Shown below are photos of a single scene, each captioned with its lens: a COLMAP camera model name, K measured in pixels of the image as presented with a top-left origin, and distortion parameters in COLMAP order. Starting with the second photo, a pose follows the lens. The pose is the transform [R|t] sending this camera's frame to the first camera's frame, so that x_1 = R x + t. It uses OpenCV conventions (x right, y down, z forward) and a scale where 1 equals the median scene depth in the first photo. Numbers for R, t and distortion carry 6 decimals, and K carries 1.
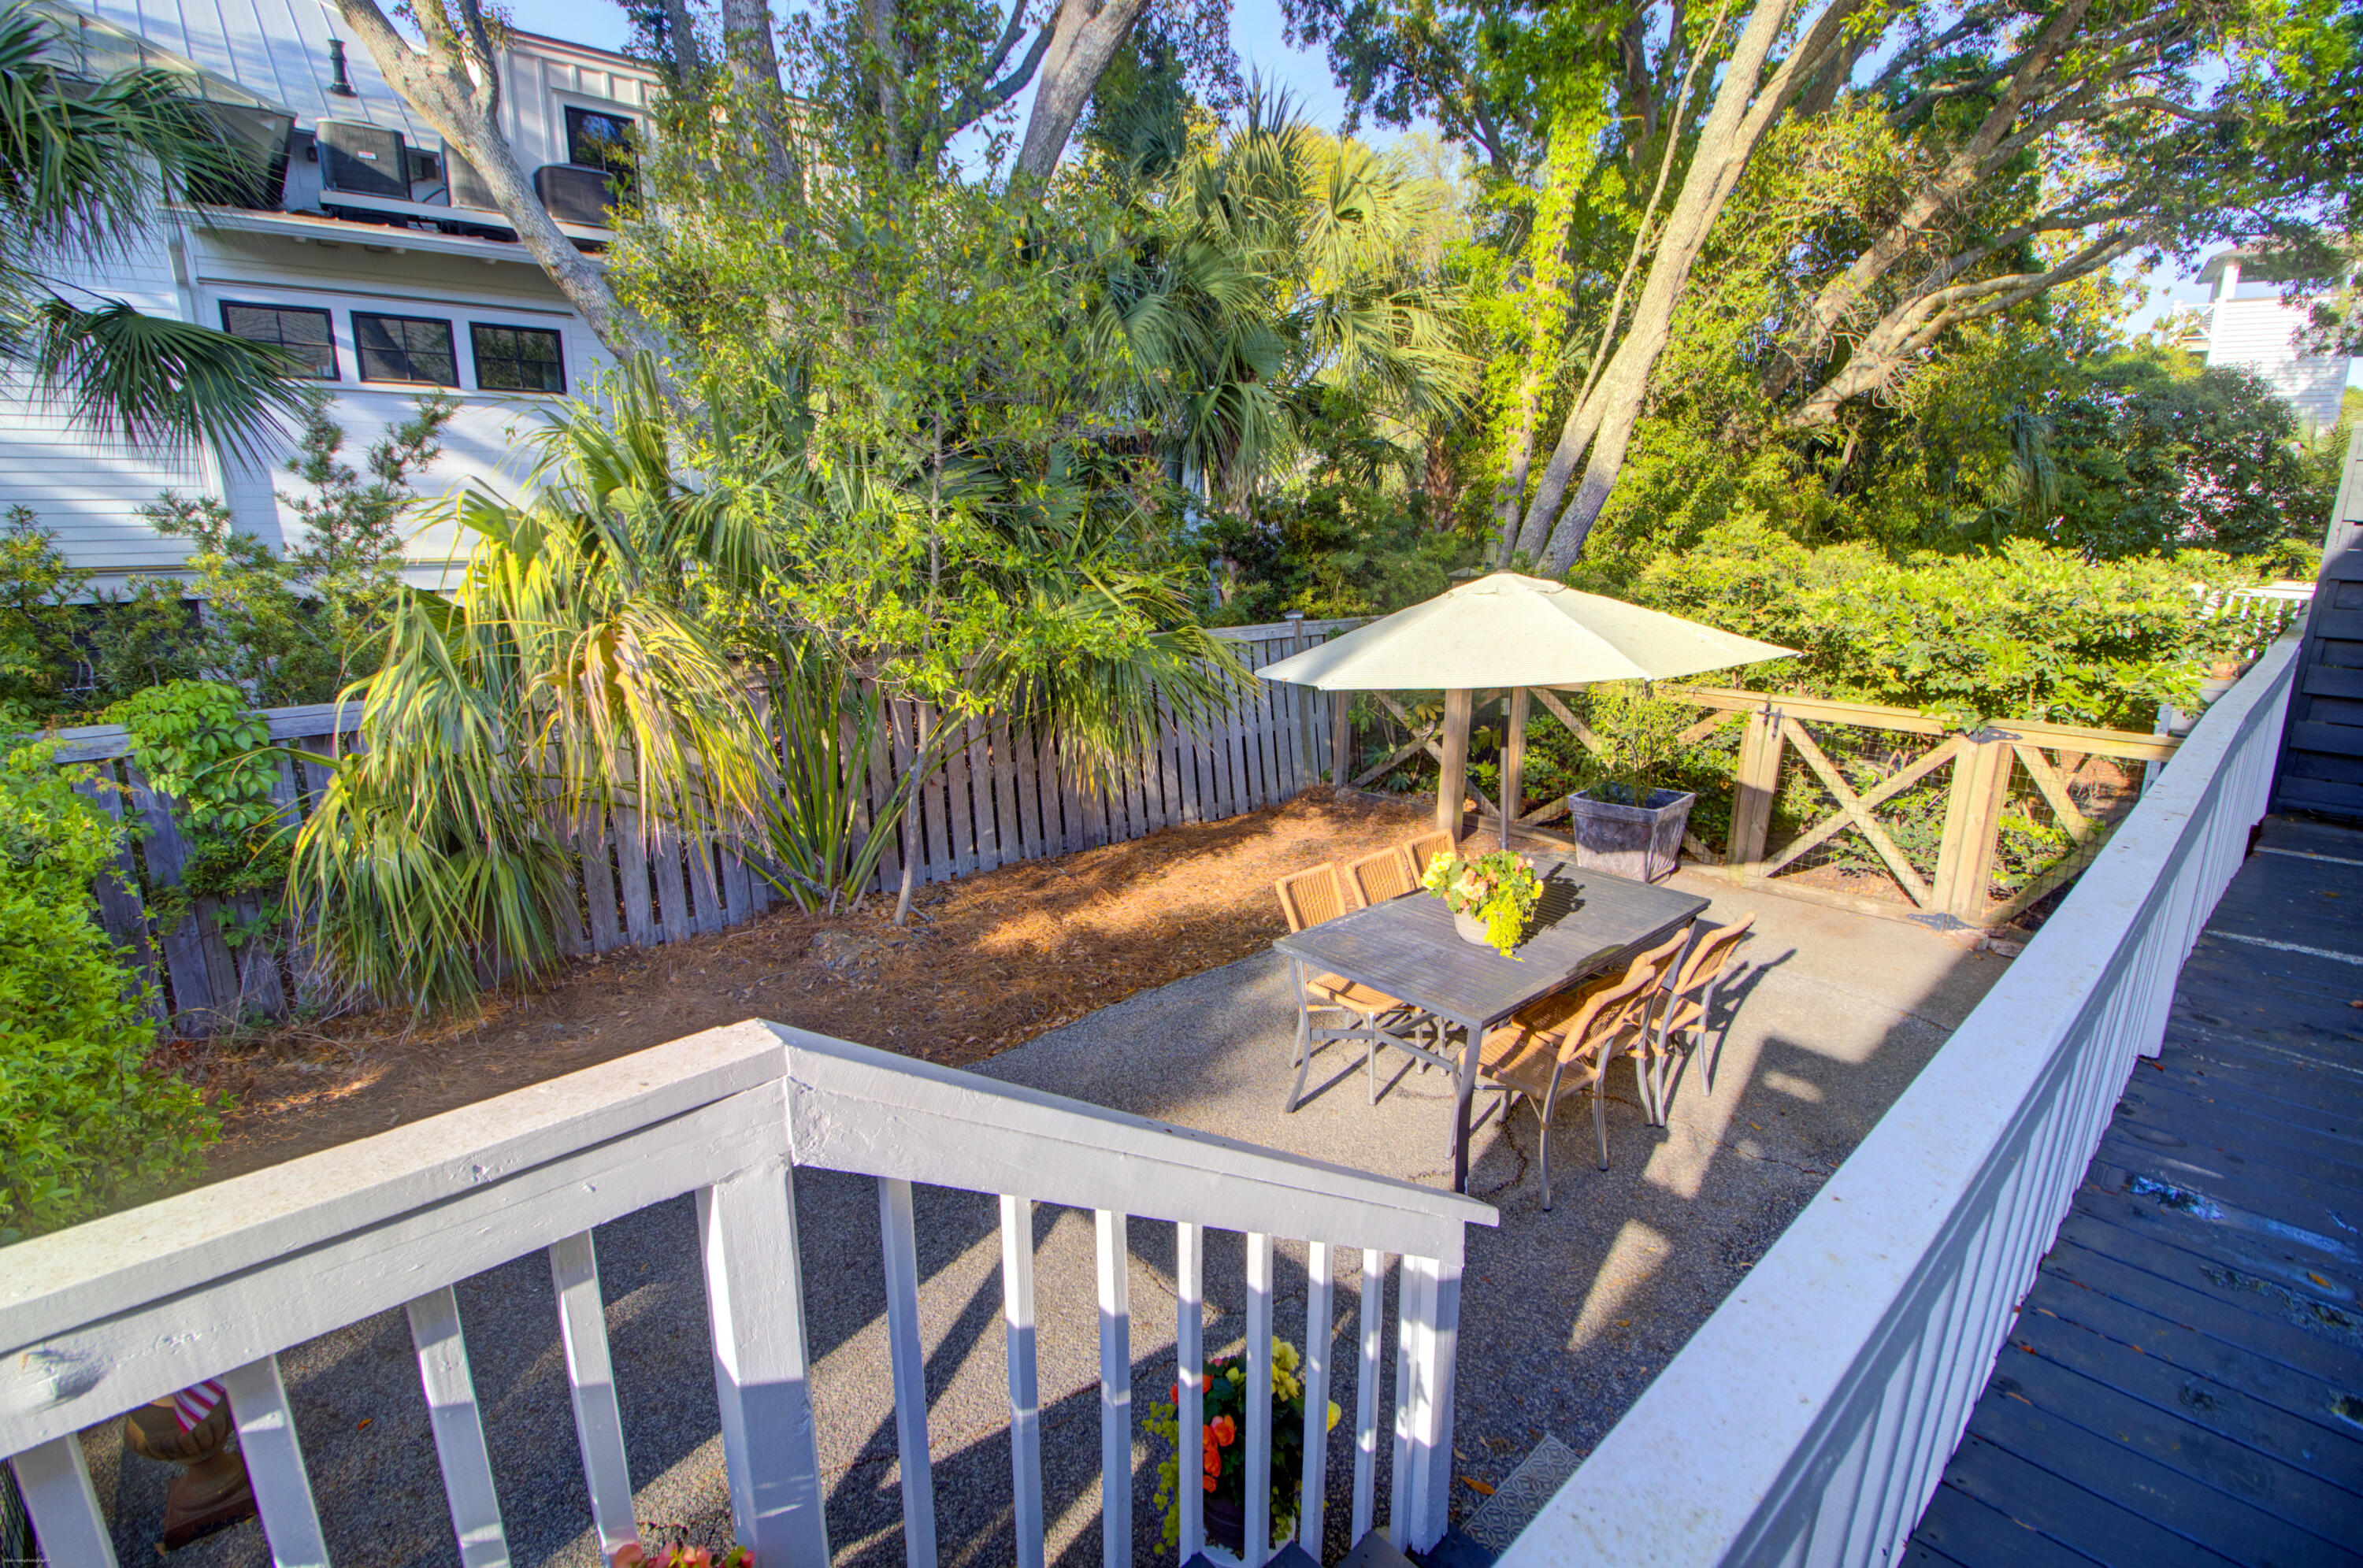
lens RADIAL K [[1086.1, 0, 1184.5], [0, 1086.1, 786.0], [0, 0, 1]] dist [0.005487, -0.012702]
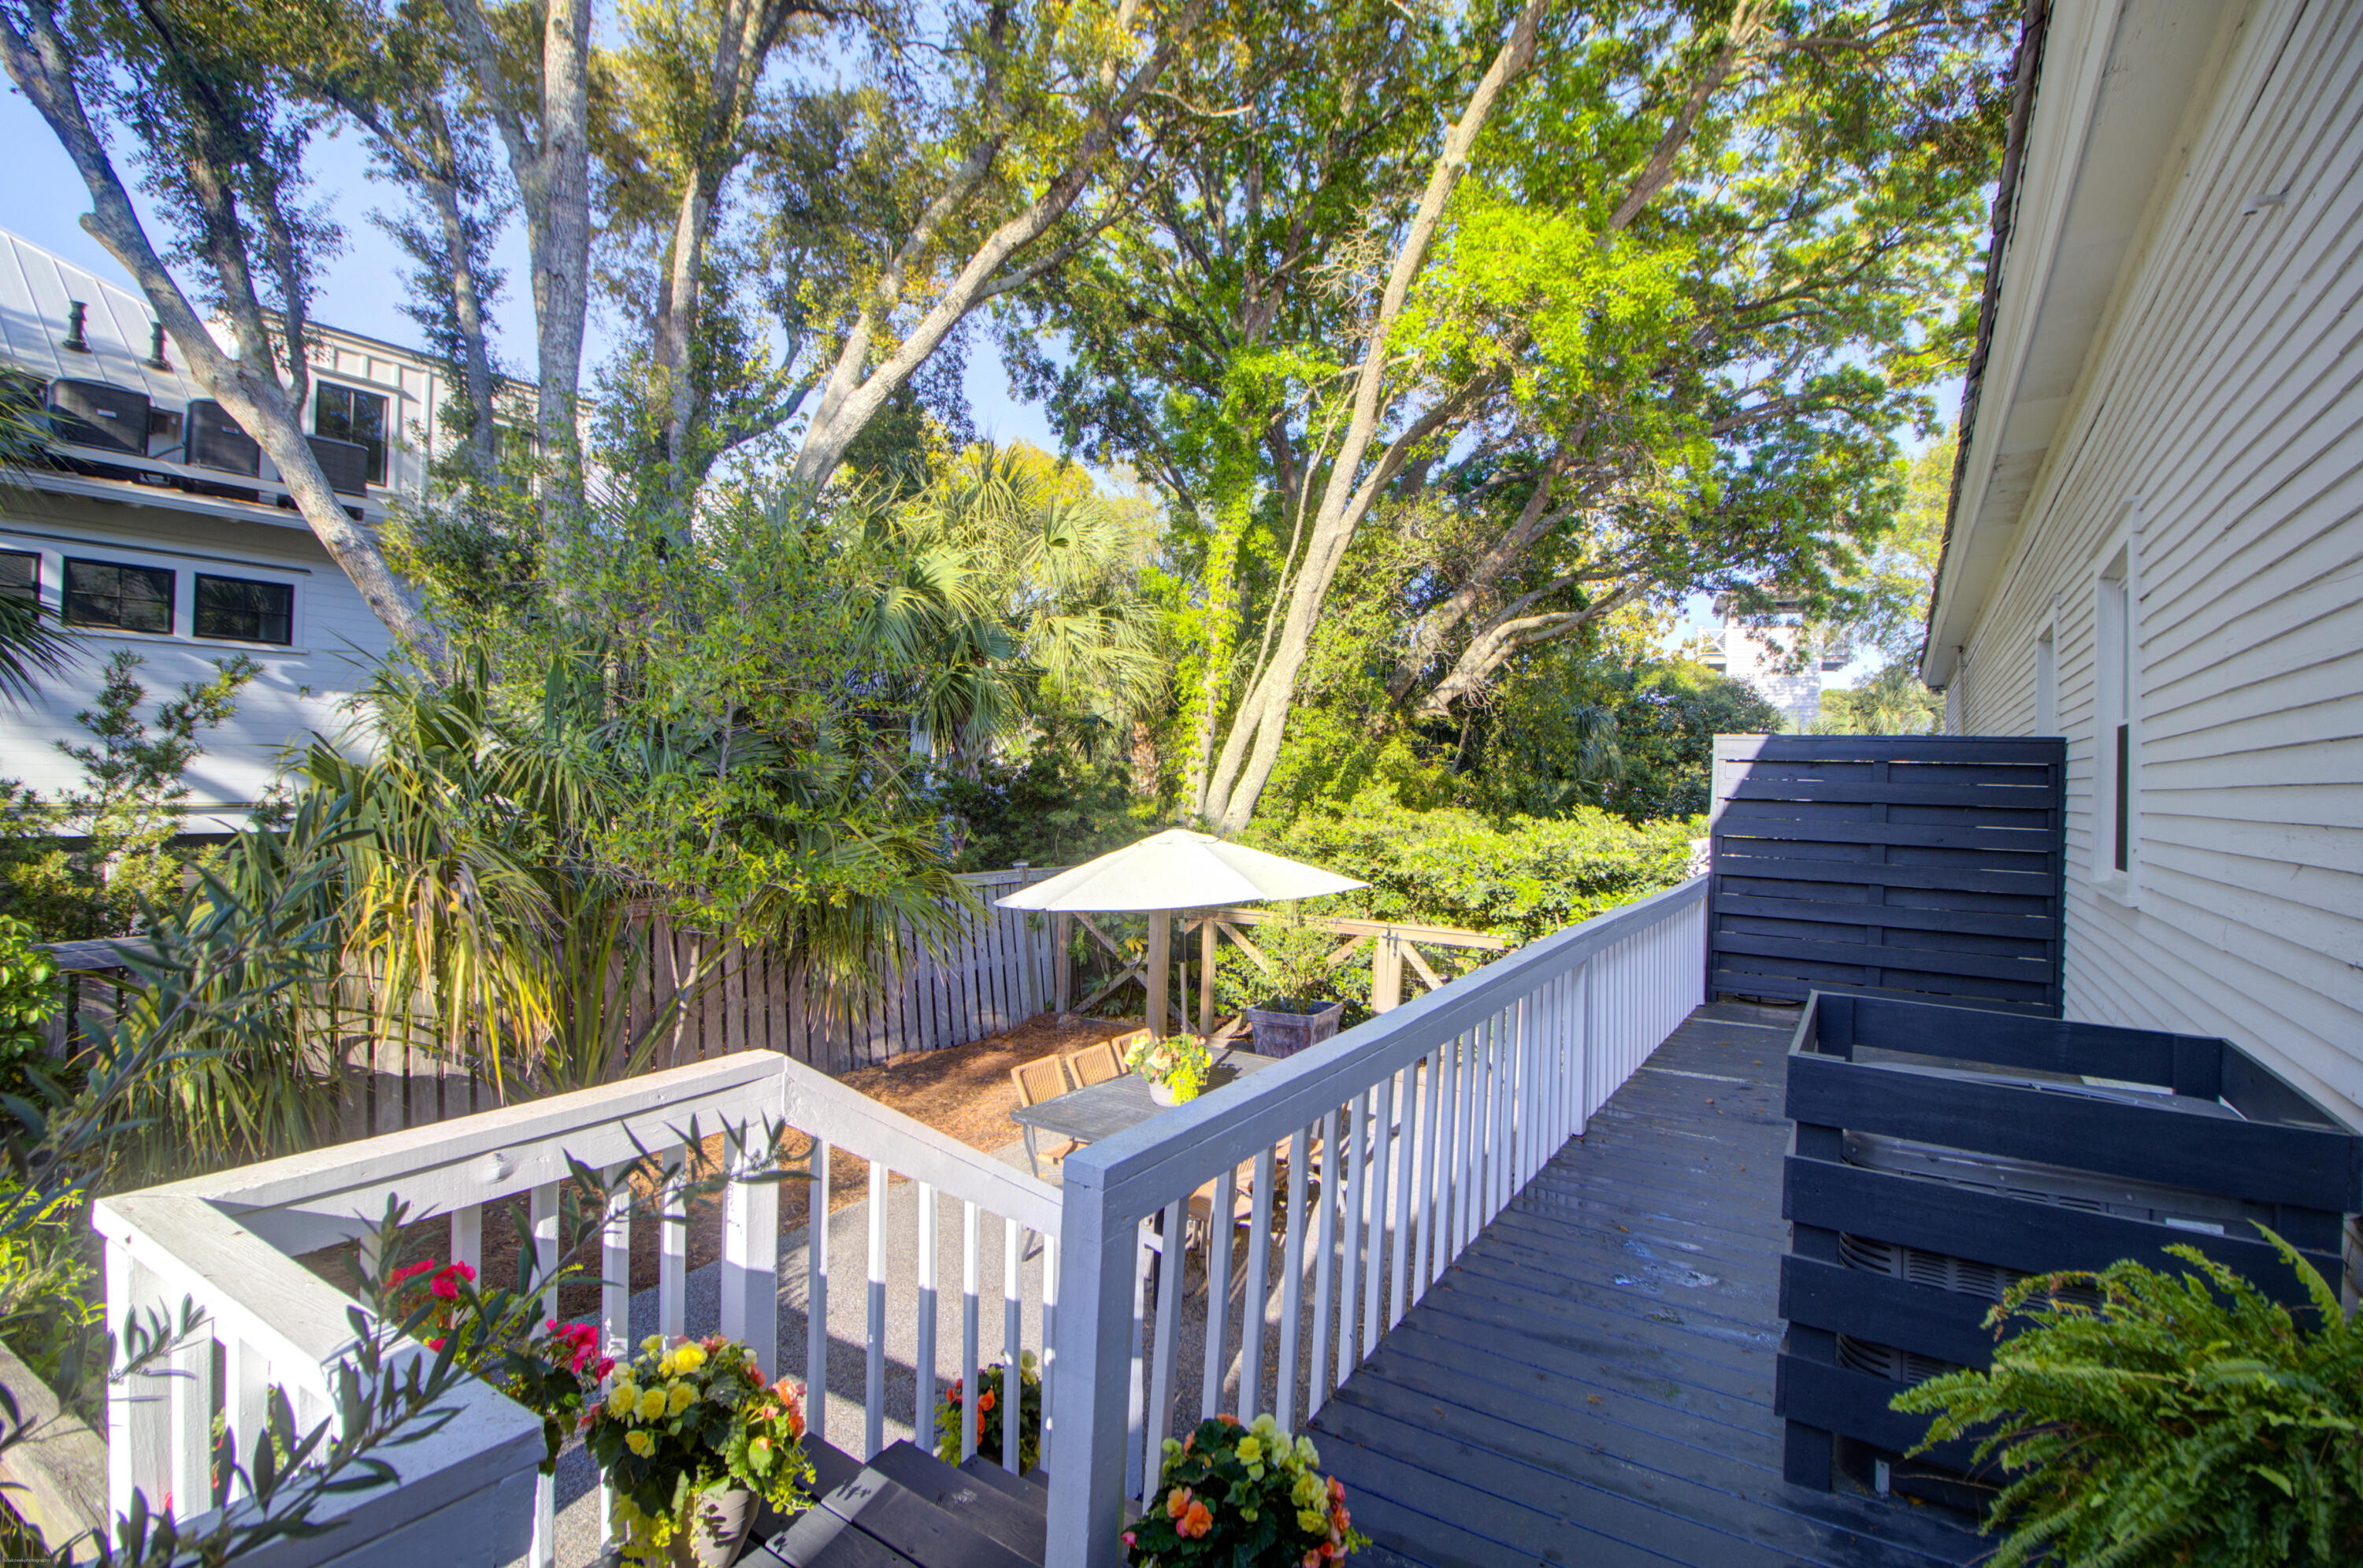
lens RADIAL K [[1121.4, 0, 1173.6], [0, 1121.4, 778.0], [0, 0, 1]] dist [0.004565, -0.013425]
pose [[0.971279, 0.020498, 0.237060, -0.024506], [0.035558, 0.972592, -0.229785, 0.032911], [-0.235273, 0.231615, 0.943929, -0.175237]]
